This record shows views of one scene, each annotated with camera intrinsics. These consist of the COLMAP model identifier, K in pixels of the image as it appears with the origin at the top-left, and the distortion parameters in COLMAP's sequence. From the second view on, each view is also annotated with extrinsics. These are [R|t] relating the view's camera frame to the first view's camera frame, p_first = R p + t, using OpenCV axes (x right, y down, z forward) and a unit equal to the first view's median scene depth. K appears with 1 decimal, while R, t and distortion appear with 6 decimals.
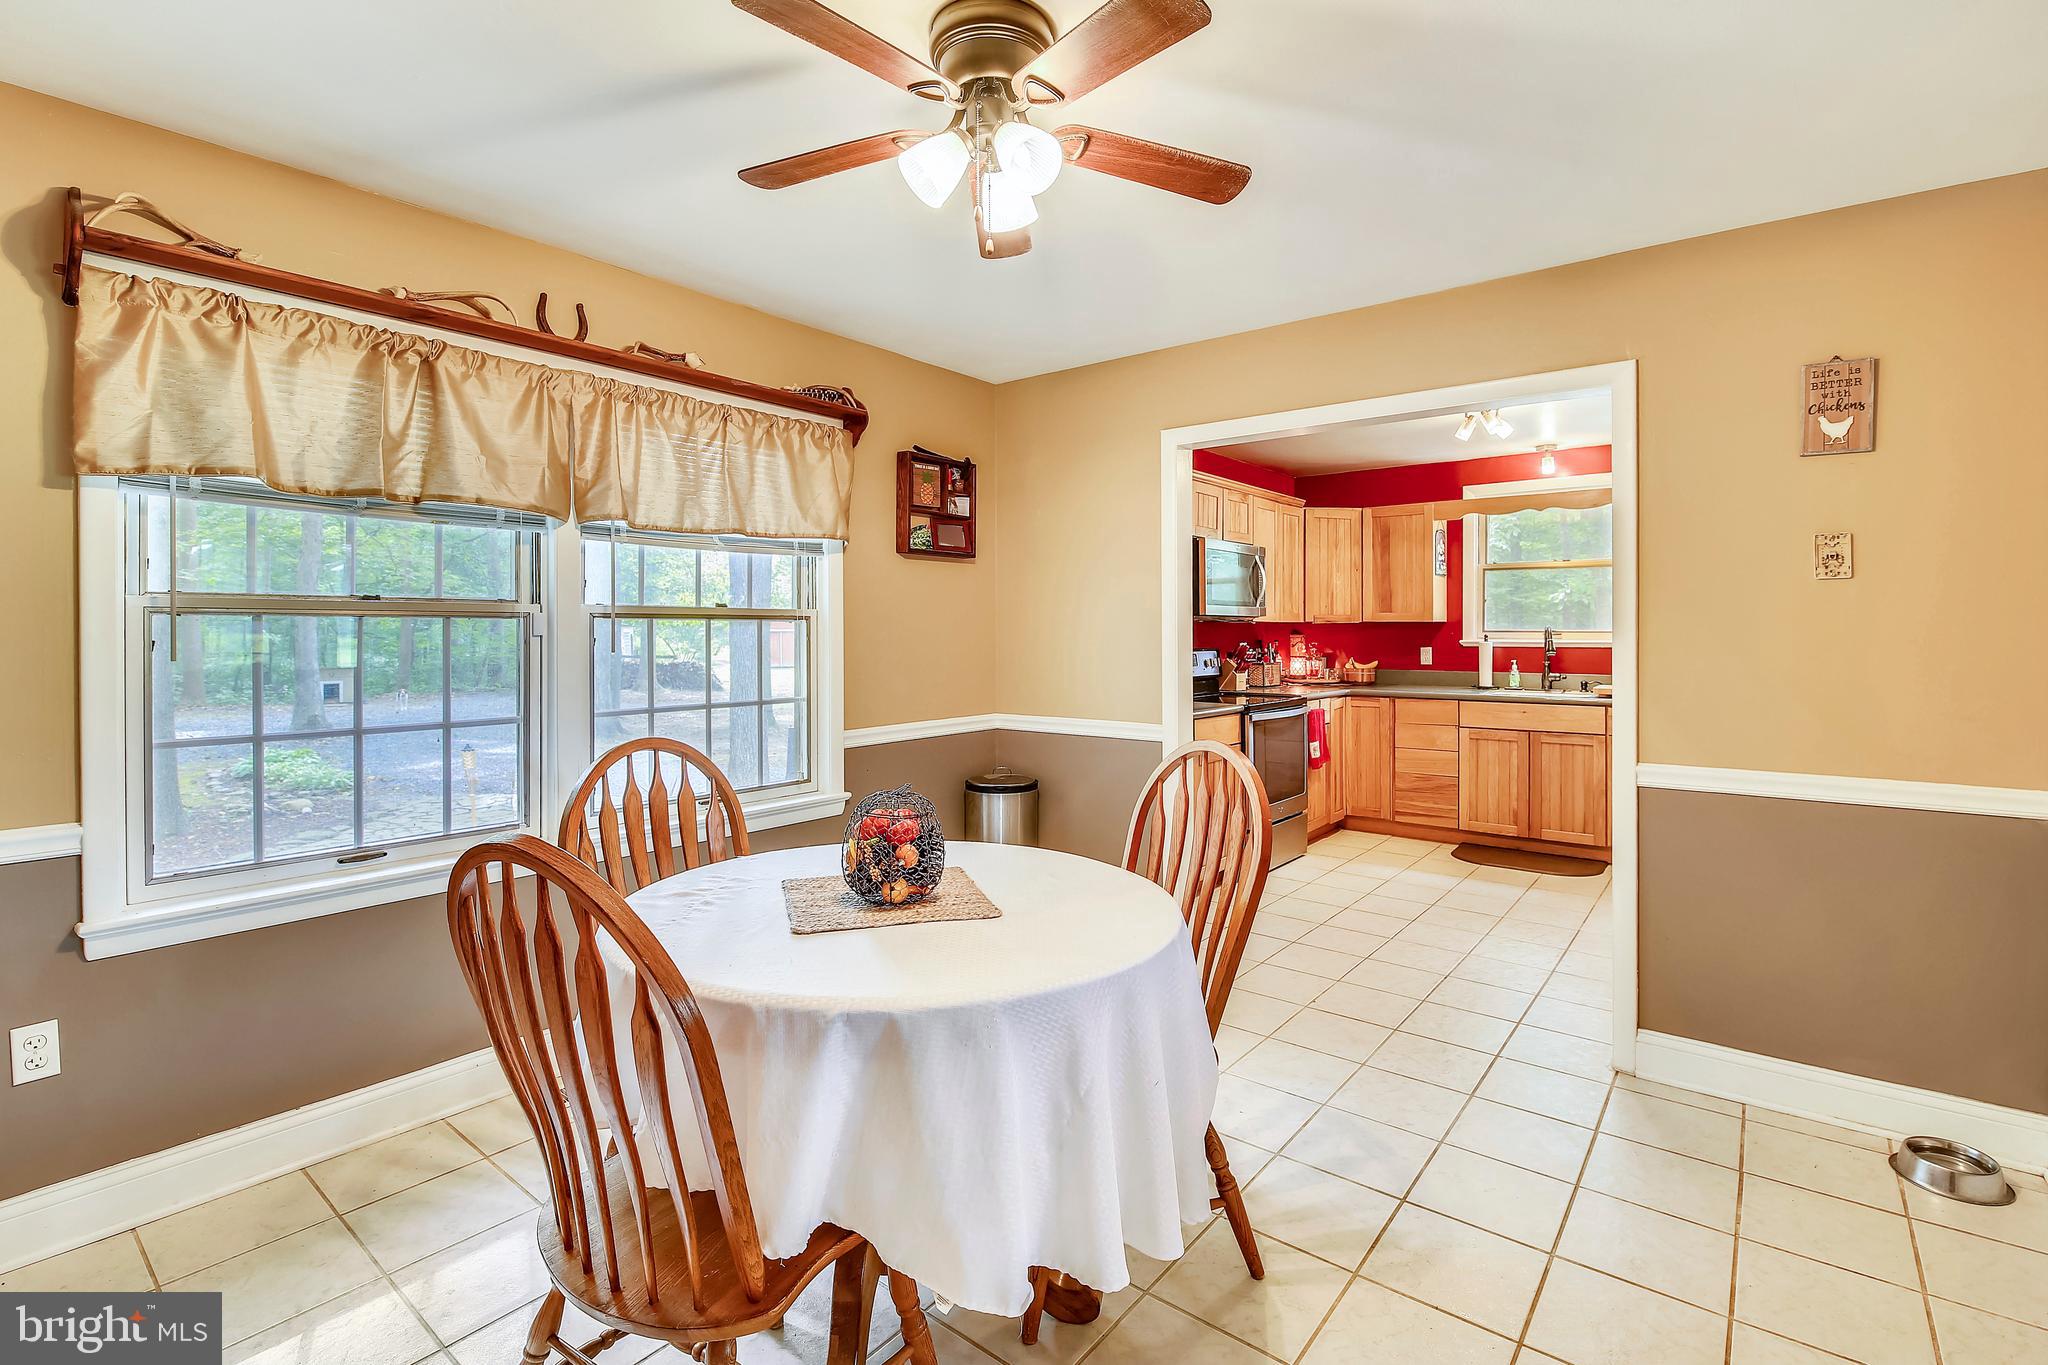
lens RADIAL K [[942.5, 0, 1039.7], [0, 942.5, 628.2], [0, 0, 1]] dist [0.000478, -0.000122]
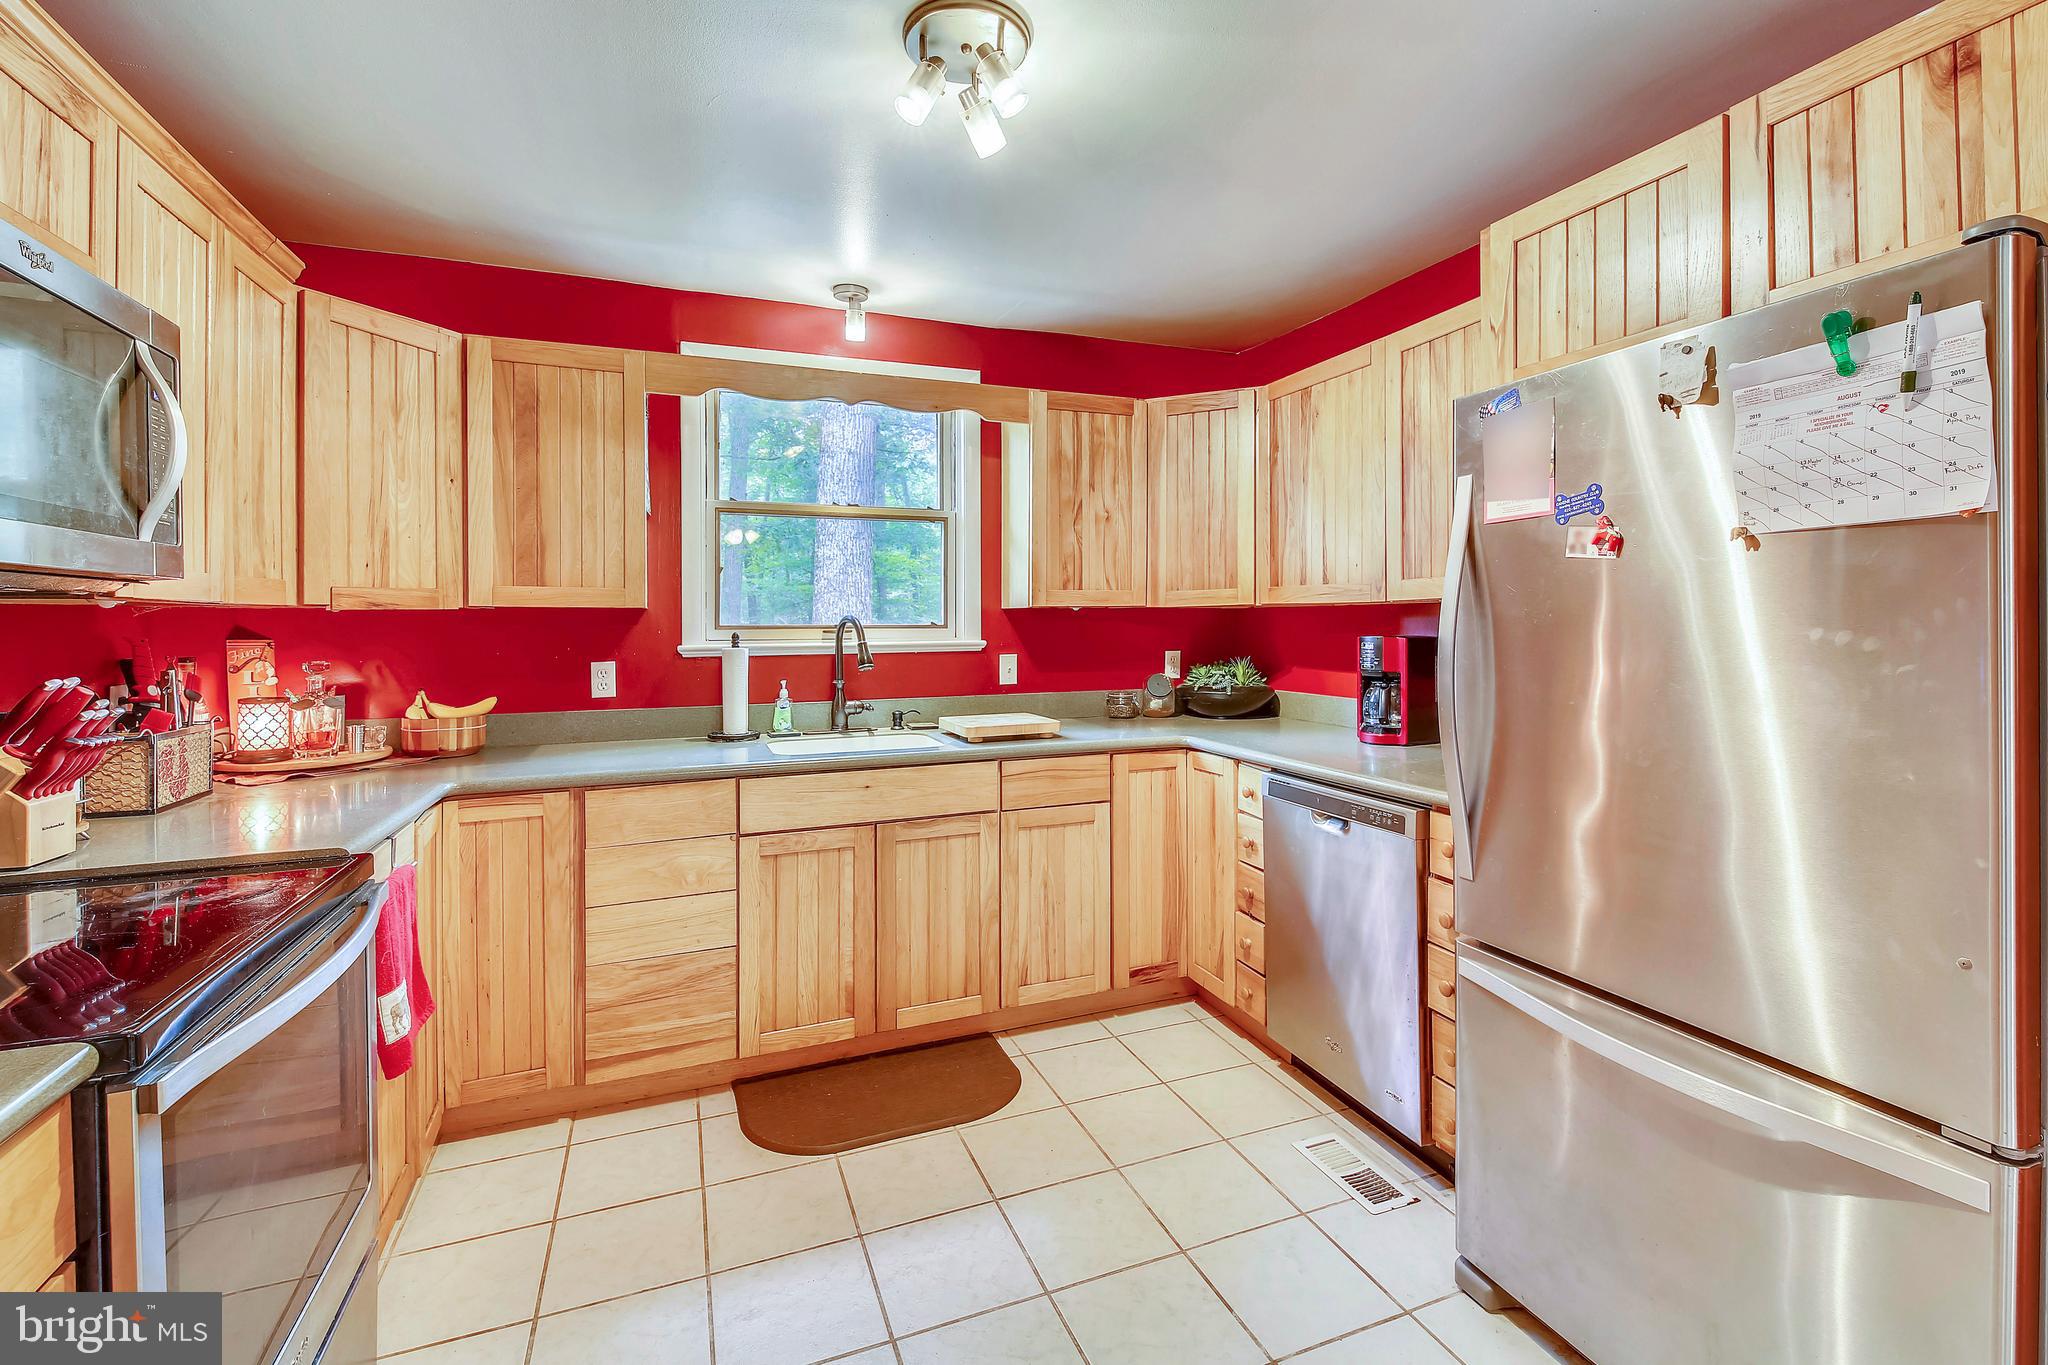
lens RADIAL K [[906.6, 0, 1031.1], [0, 906.6, 620.5], [0, 0, 1]] dist [0.004740, 0.000168]
pose [[0.497447, -0.002486, 0.867491, 0.123100], [0.005724, 0.999984, -0.000416, 0.000903], [-0.867475, 0.005172, 0.497453, 0.604641]]
